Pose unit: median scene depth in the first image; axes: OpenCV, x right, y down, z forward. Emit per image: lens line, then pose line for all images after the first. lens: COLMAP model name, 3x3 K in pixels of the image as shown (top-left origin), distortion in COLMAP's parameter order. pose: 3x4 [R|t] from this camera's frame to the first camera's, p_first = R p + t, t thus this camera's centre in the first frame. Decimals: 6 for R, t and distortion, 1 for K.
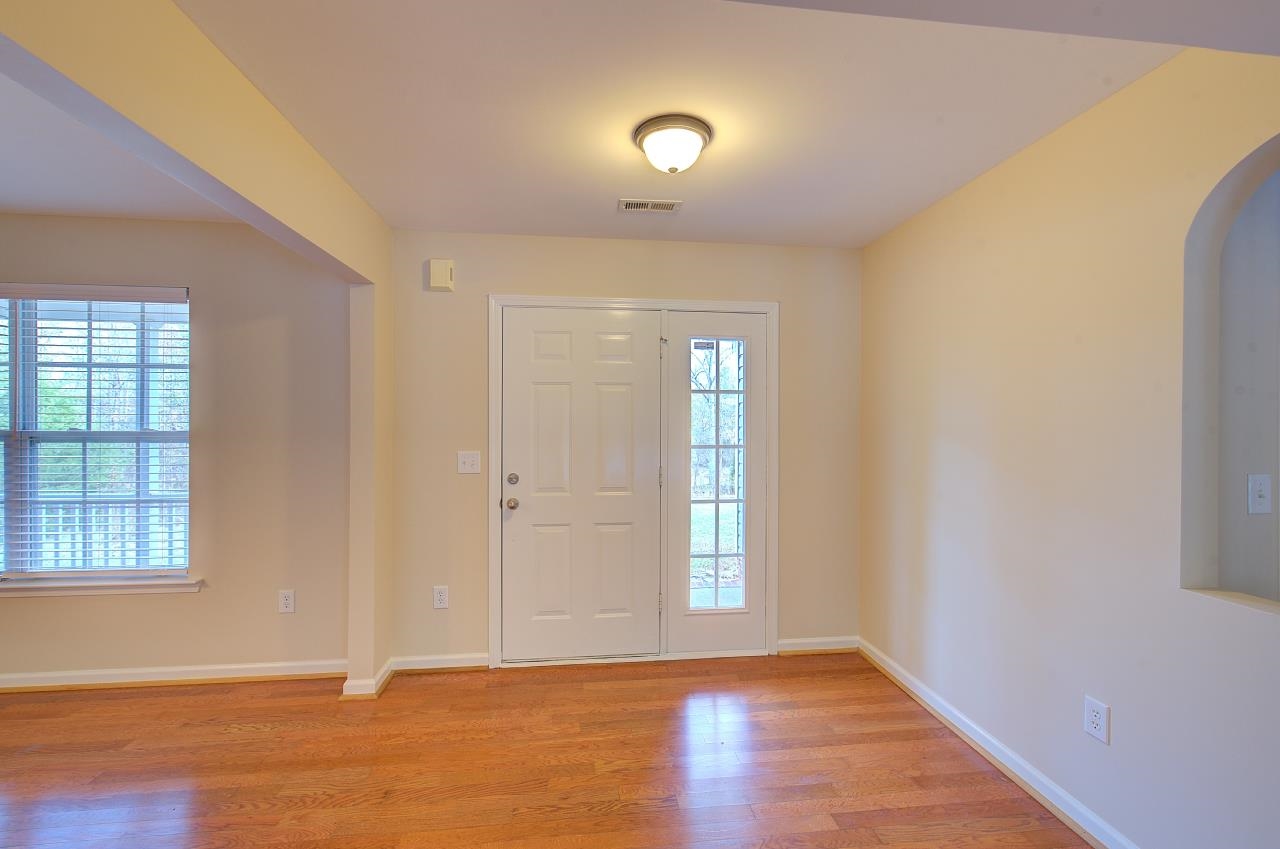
lens RADIAL K [[510.5, 0, 640.0], [0, 510.5, 424.5], [0, 0, 1]] dist [-0.001336, -0.000144]
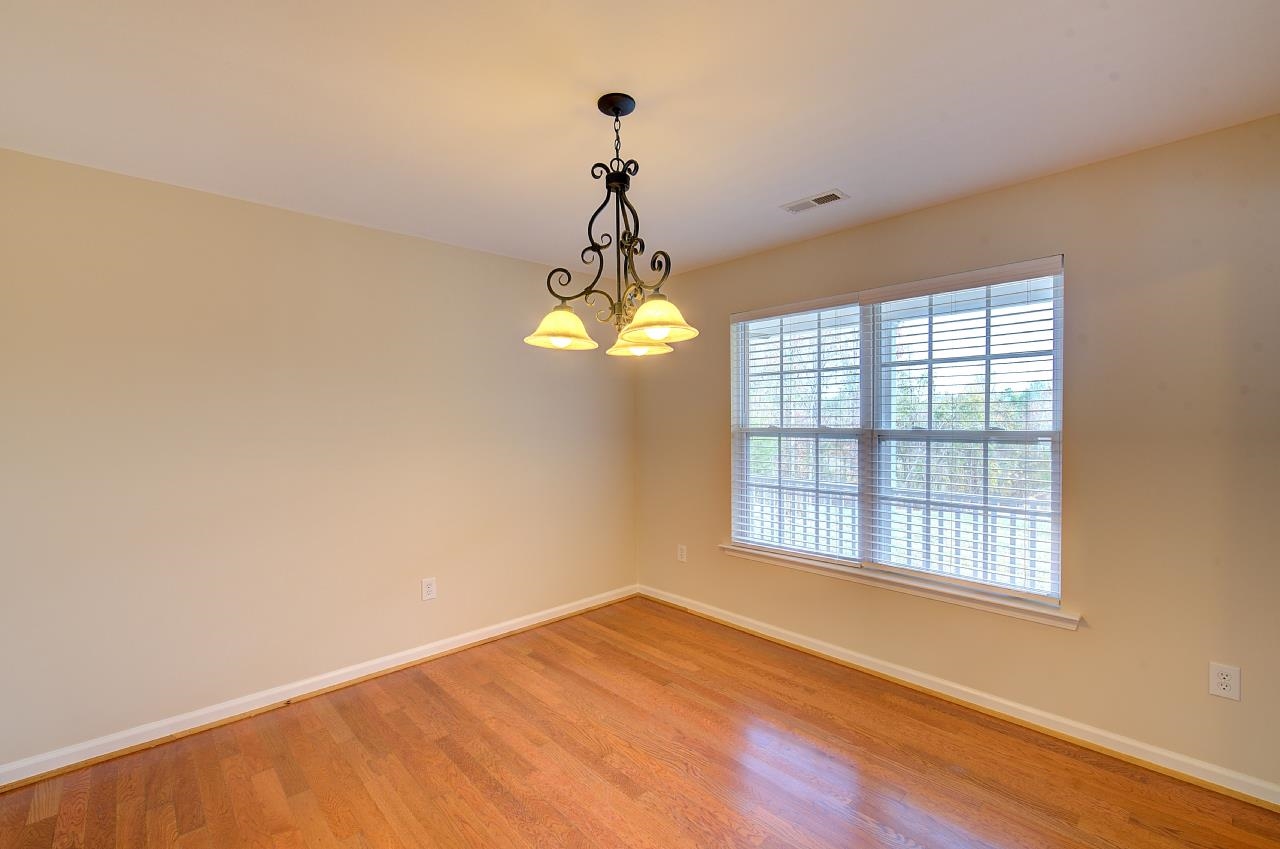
lens RADIAL K [[543.5, 0, 632.5], [0, 543.5, 427.3], [0, 0, 1]] dist [-0.000685, 0.000080]
pose [[0.595189, 0.005305, -0.803568, -0.594108], [0.004126, 0.999945, 0.009658, -0.004192], [0.803575, -0.009063, 0.595134, -0.068738]]
